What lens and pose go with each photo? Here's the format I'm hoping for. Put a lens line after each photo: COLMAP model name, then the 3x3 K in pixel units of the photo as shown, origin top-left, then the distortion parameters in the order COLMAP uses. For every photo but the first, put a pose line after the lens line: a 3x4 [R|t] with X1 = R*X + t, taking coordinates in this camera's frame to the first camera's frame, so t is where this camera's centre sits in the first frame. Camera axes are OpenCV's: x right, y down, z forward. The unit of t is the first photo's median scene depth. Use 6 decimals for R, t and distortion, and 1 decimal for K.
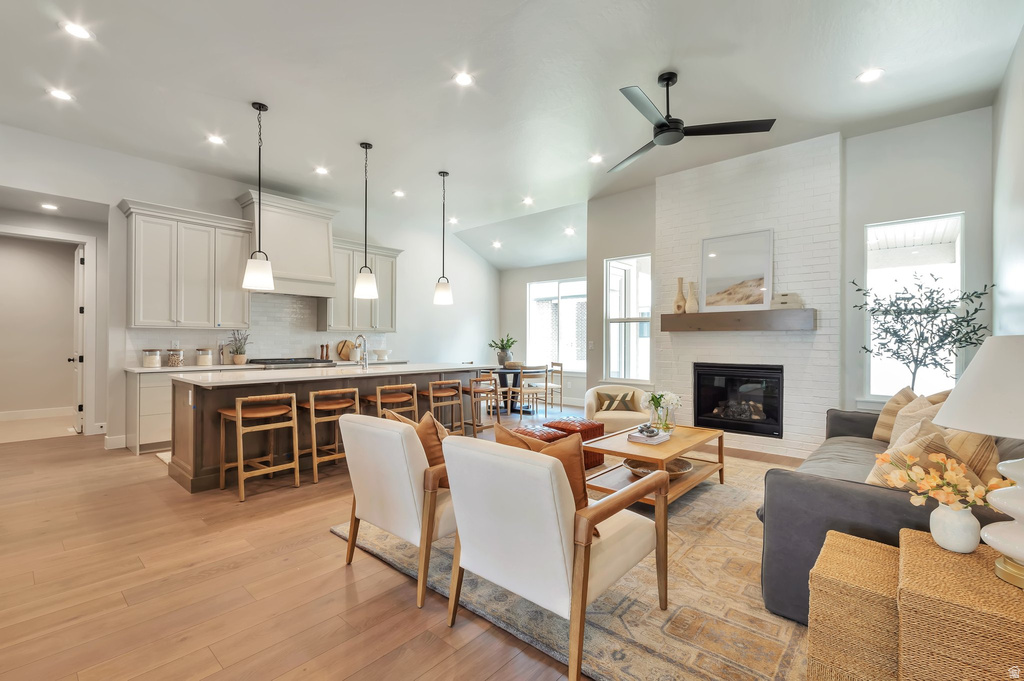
lens RADIAL K [[448.3, 0, 505.4], [0, 448.3, 340.9], [0, 0, 1]] dist [-0.002095, -0.000157]
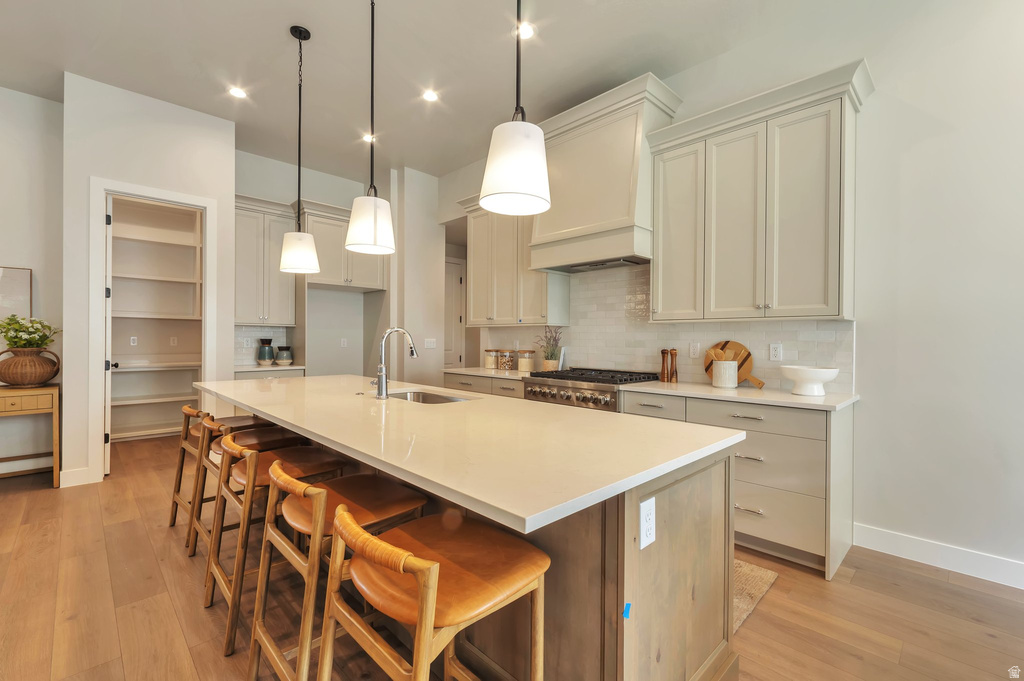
lens RADIAL K [[442.9, 0, 523.2], [0, 442.9, 340.2], [0, 0, 1]] dist [-0.002832, -0.000096]
pose [[-0.067667, -0.000586, -0.997708, 0.128218], [-0.005566, 0.999984, -0.000210, -0.001400], [0.997692, 0.005539, -0.067669, 1.033079]]
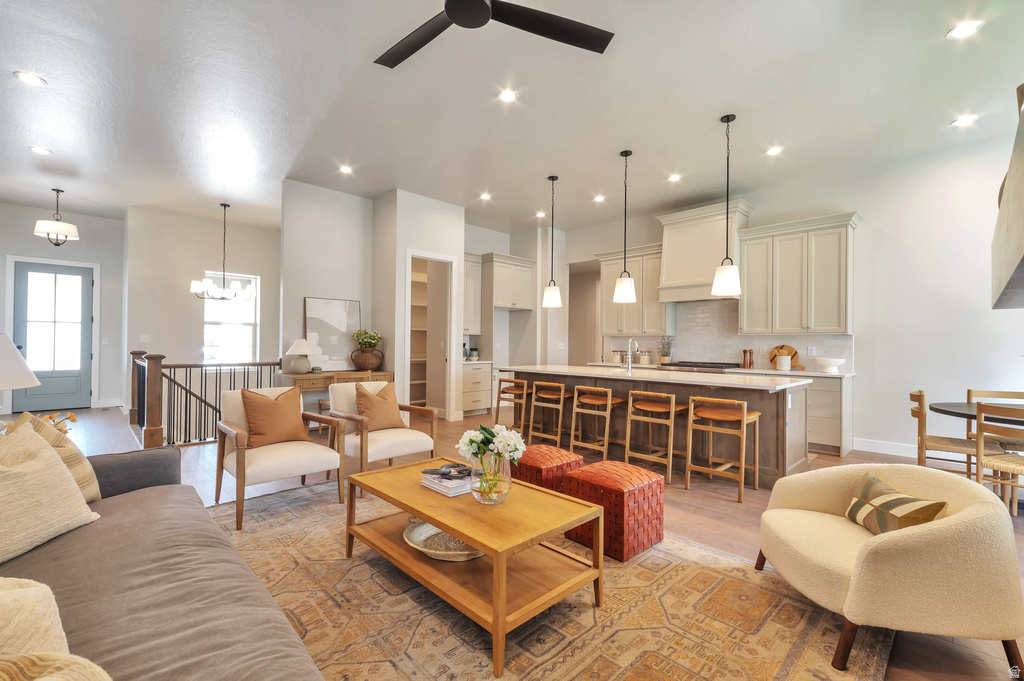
lens RADIAL K [[446.6, 0, 517.2], [0, 446.6, 340.4], [0, 0, 1]] dist [0.000597, 0.000072]
pose [[-0.067537, -0.010652, -0.997660, 0.619051], [-0.008950, 0.999909, -0.010070, 0.002860], [0.997677, 0.008249, -0.067626, 0.712045]]
